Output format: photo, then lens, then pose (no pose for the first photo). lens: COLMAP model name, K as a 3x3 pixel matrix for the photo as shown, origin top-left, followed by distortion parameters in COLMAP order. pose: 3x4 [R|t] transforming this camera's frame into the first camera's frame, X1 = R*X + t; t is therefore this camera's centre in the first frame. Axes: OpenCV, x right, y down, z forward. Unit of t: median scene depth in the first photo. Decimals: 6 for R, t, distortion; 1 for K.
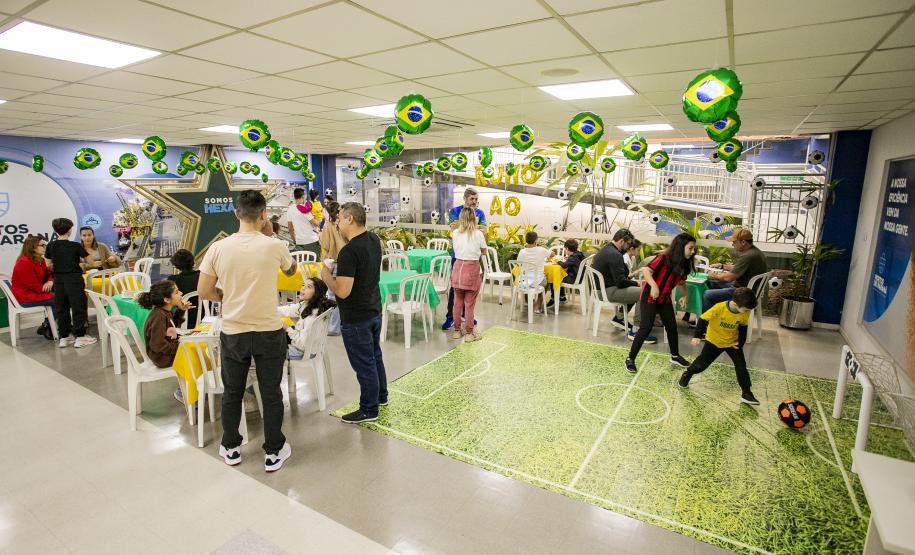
lens RADIAL K [[474.6, 0, 457.5], [0, 474.6, 277.5], [0, 0, 1]] dist [-0.012369, 0.000006]
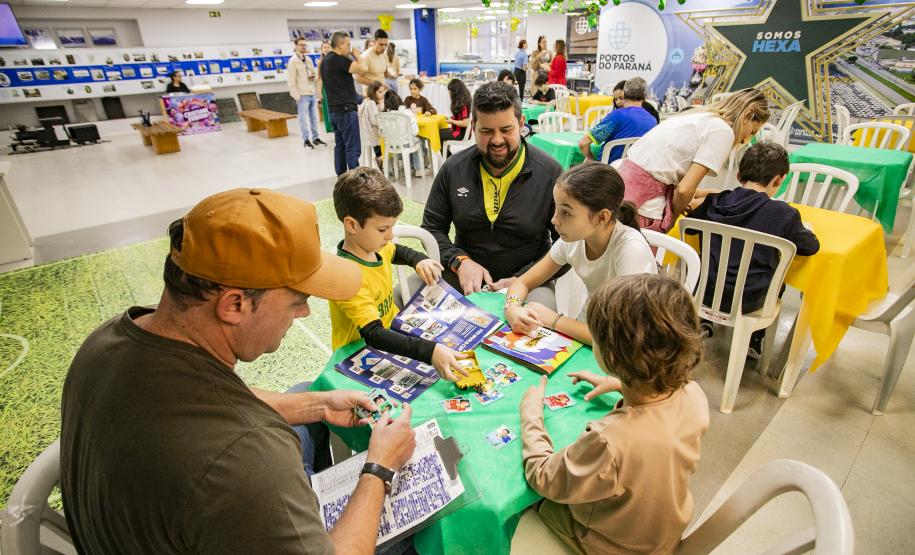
lens RADIAL K [[474.6, 0, 457.5], [0, 474.6, 277.5], [0, 0, 1]] dist [-0.012369, 0.000006]
pose [[-0.316759, 0.427293, -0.846809, 0.523577], [-0.156070, 0.857133, 0.490882, -0.126524], [0.935578, 0.287653, -0.204817, 0.826784]]
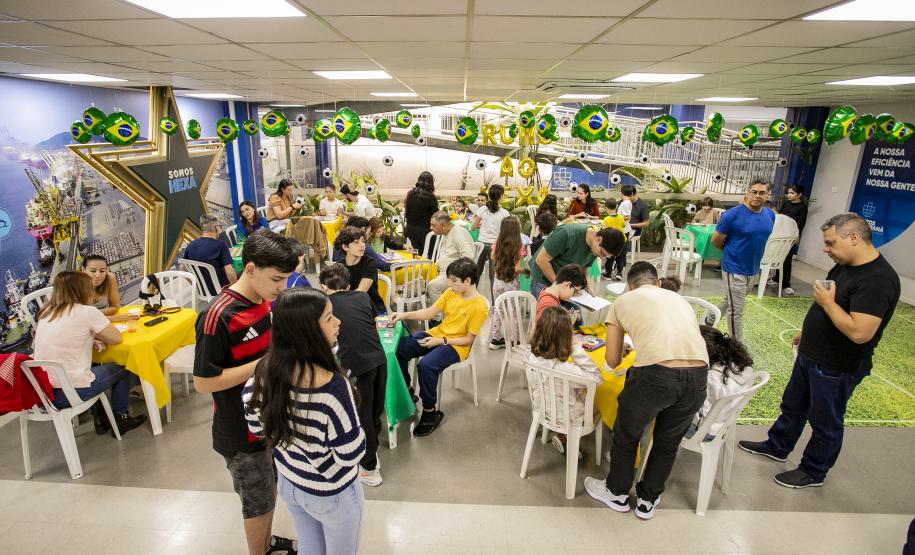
lens RADIAL K [[474.6, 0, 457.5], [0, 474.6, 277.5], [0, 0, 1]] dist [-0.012369, 0.000006]
pose [[0.872378, -0.134105, 0.470078, -0.527828], [0.079927, 0.987823, 0.133479, -0.079810], [-0.482254, -0.078873, 0.872474, 0.233464]]
